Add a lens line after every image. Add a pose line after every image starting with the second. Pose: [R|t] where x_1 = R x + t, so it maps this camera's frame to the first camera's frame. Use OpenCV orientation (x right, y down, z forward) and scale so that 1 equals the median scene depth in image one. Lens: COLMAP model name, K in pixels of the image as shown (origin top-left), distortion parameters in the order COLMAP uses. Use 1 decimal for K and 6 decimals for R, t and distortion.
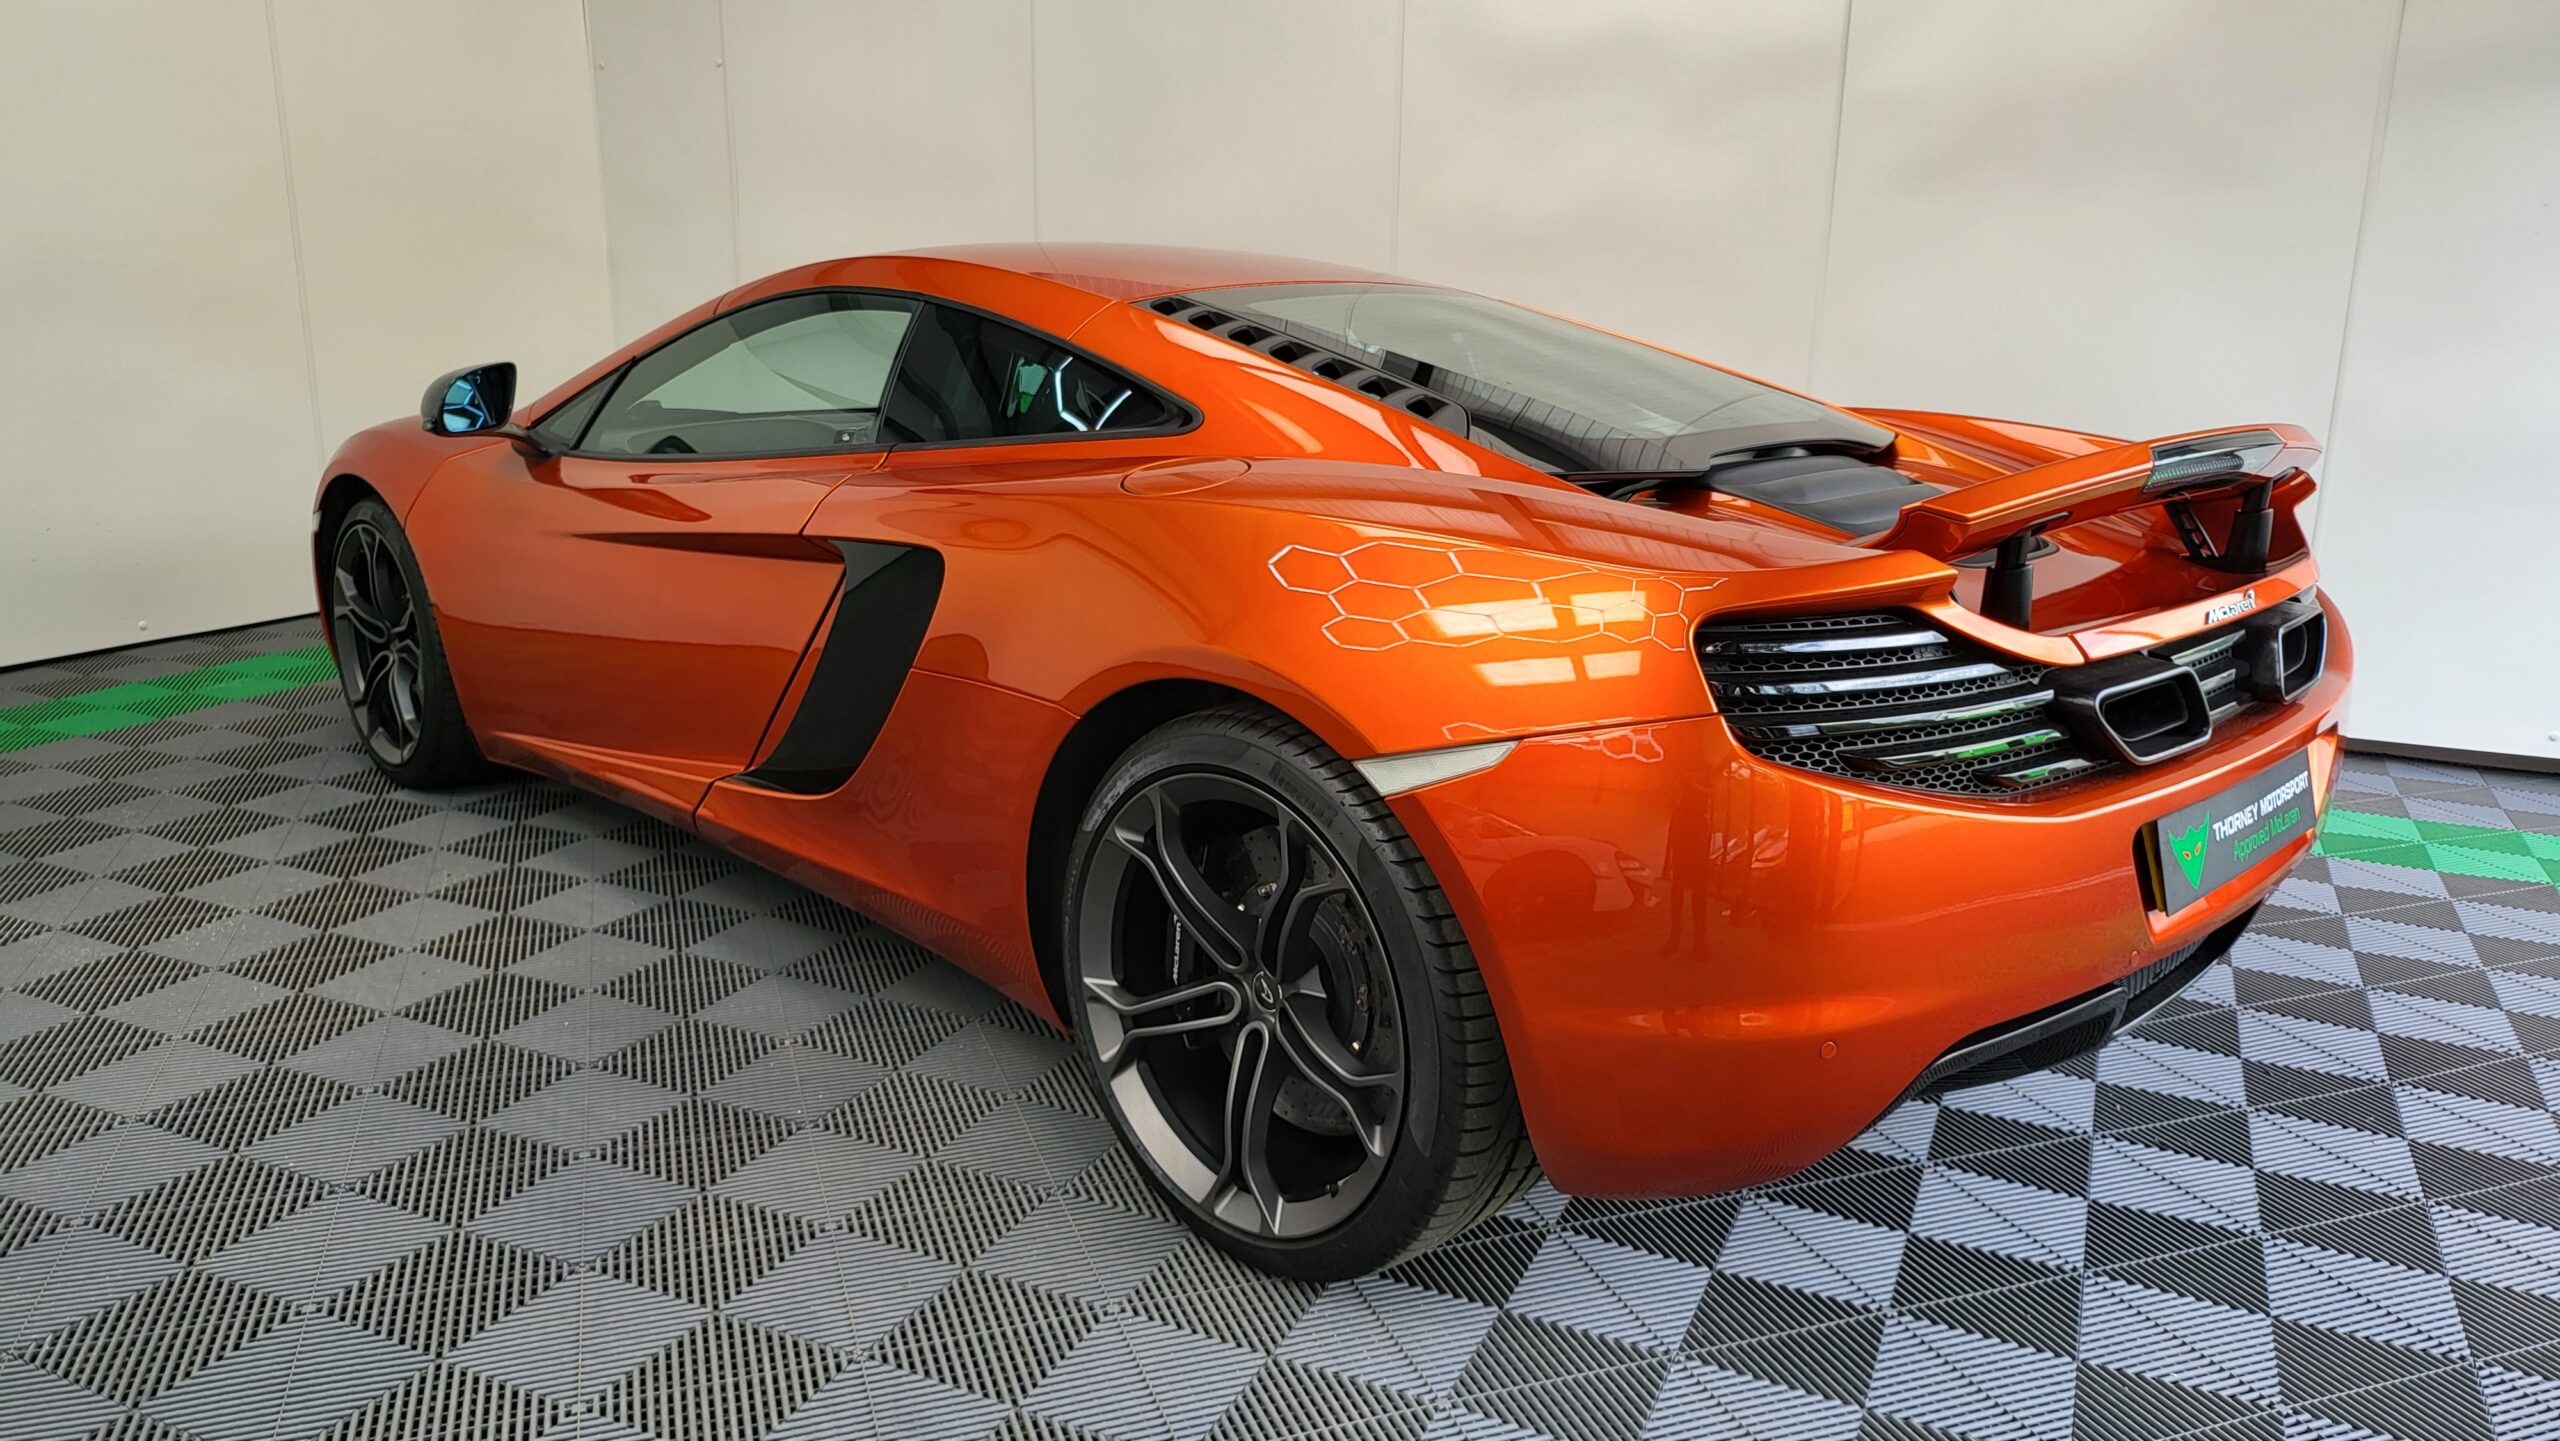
lens RADIAL K [[1860.7, 0, 1280.0], [0, 1860.7, 720.5], [0, 0, 1]] dist [-0.027409, 0.002748]
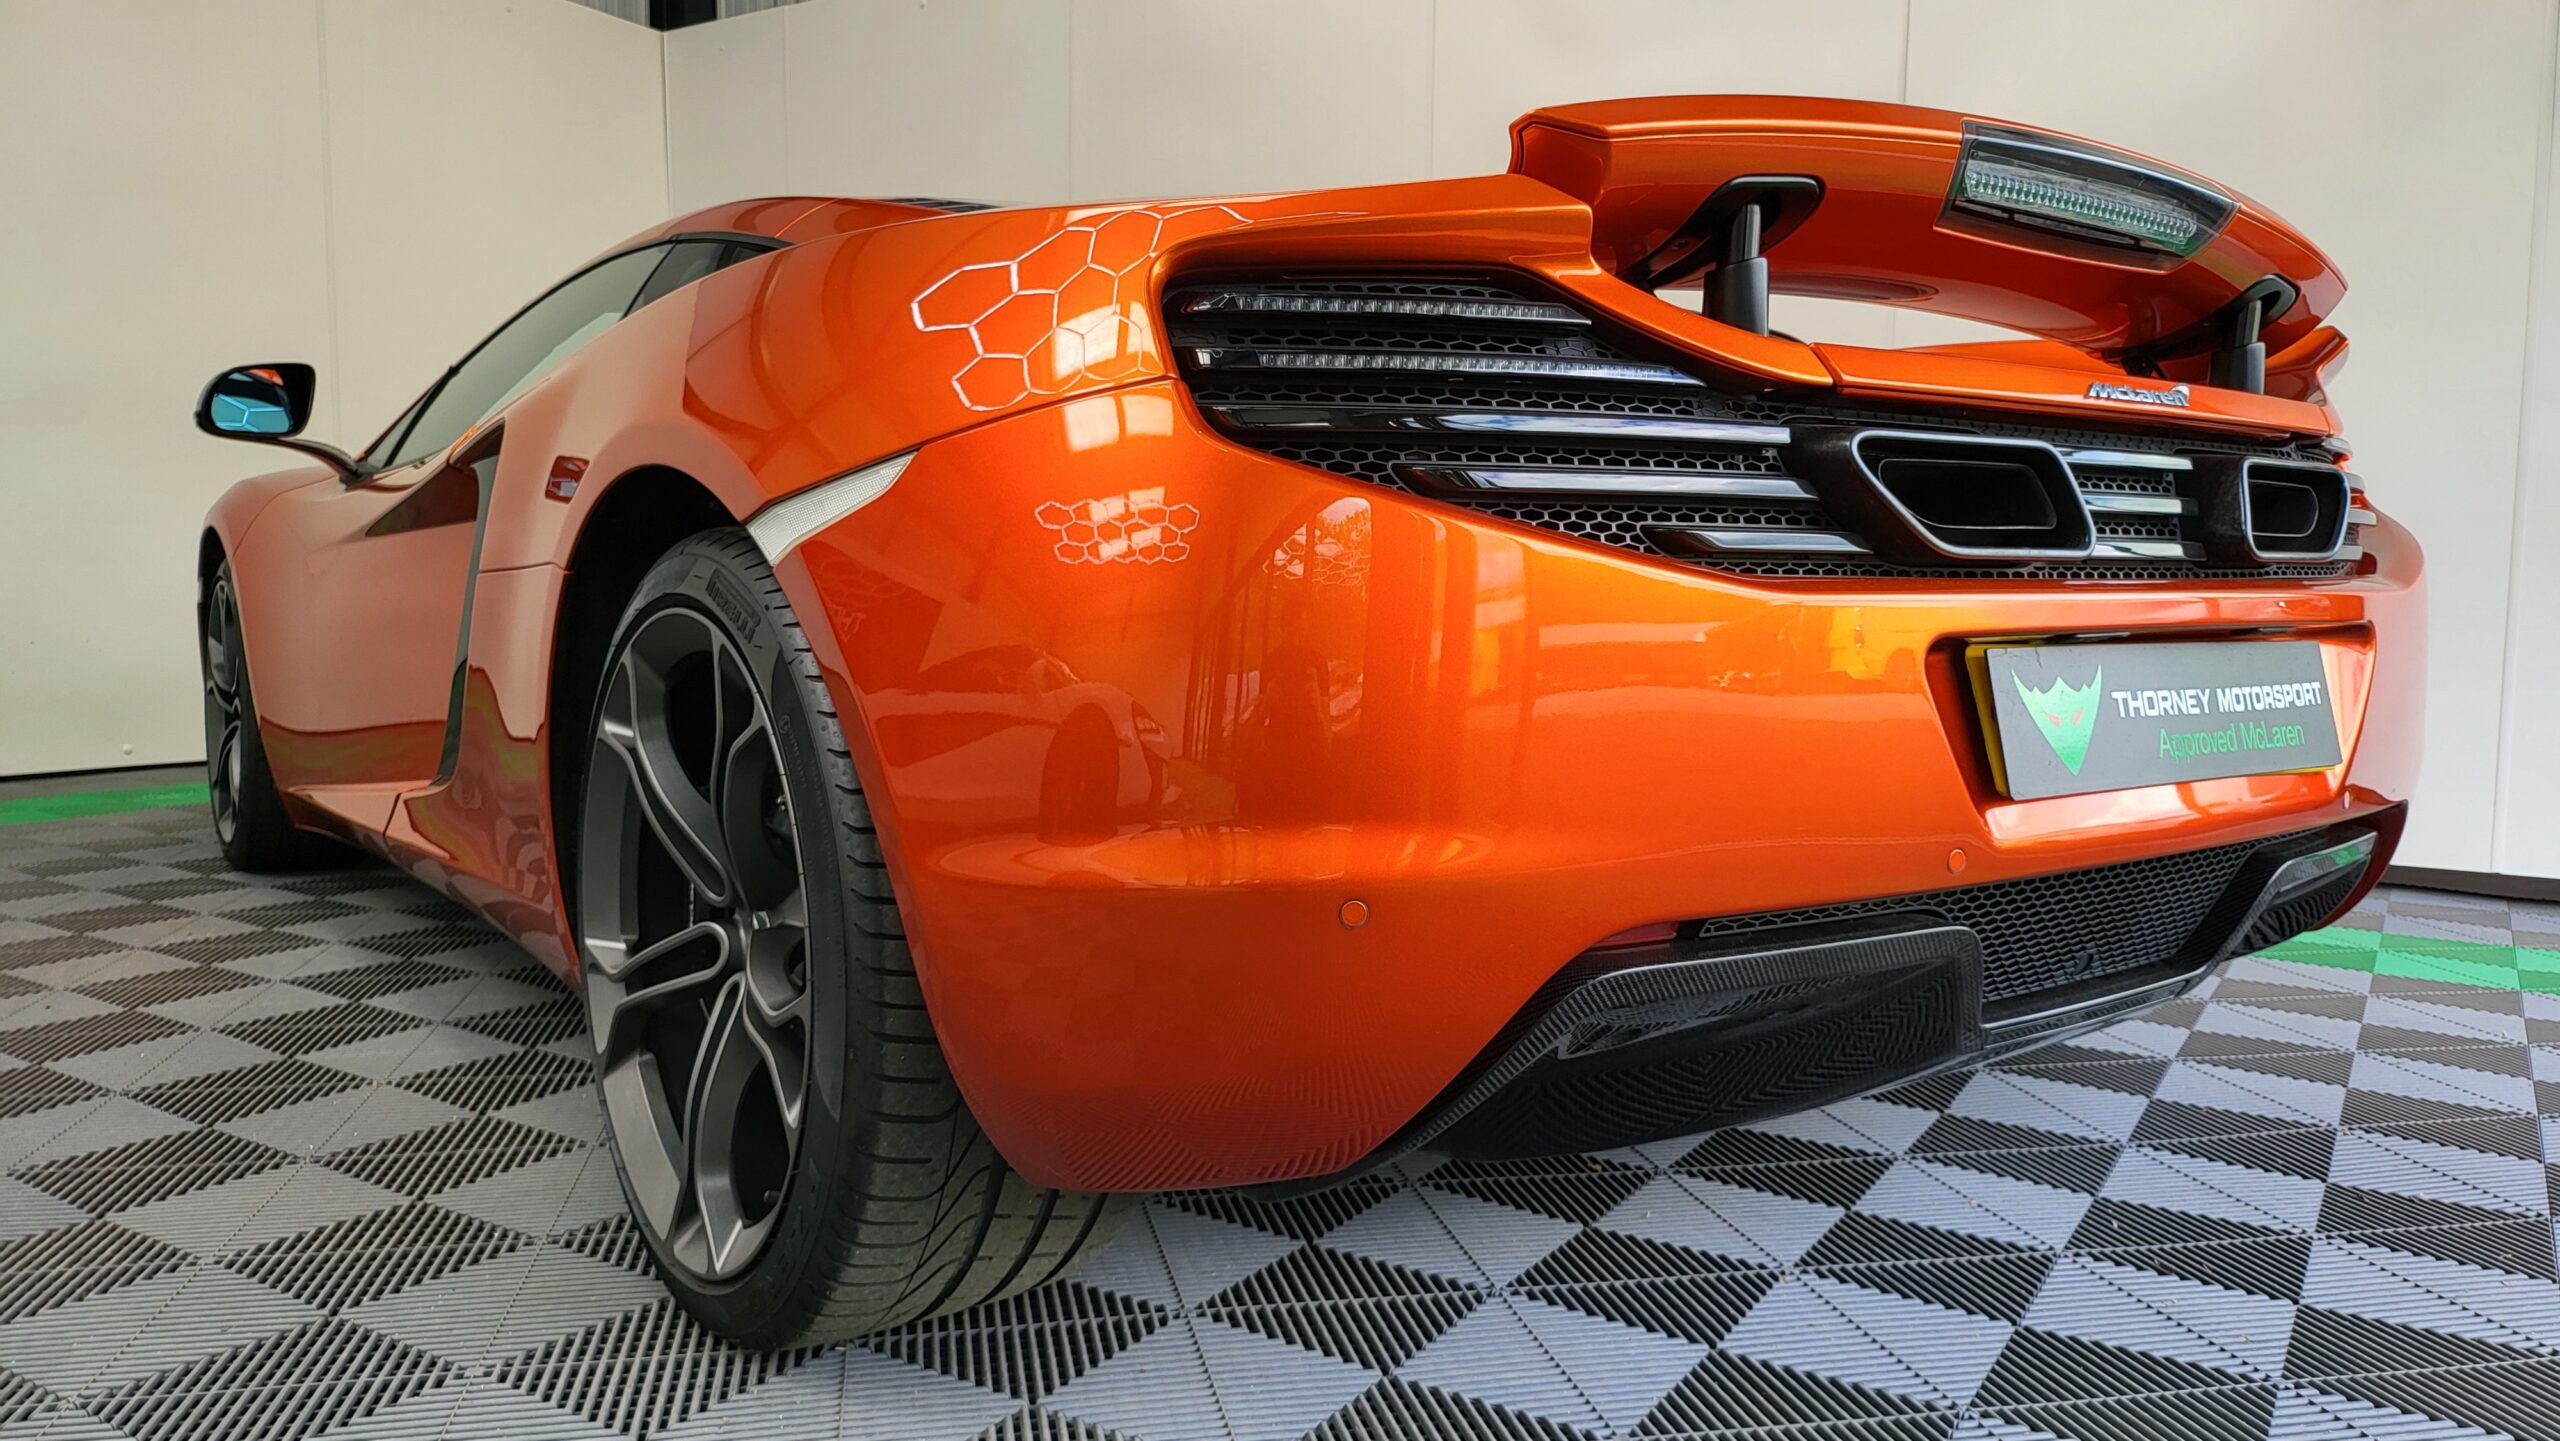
lens RADIAL K [[1814.4, 0, 1298.3], [0, 1814.4, 713.9], [0, 0, 1]] dist [0.050198, -0.063109]
pose [[0.991987, 0.007261, -0.126130, 0.259788], [-0.027553, 0.986750, -0.159892, 0.153107], [0.123298, 0.162086, 0.979043, 0.287143]]
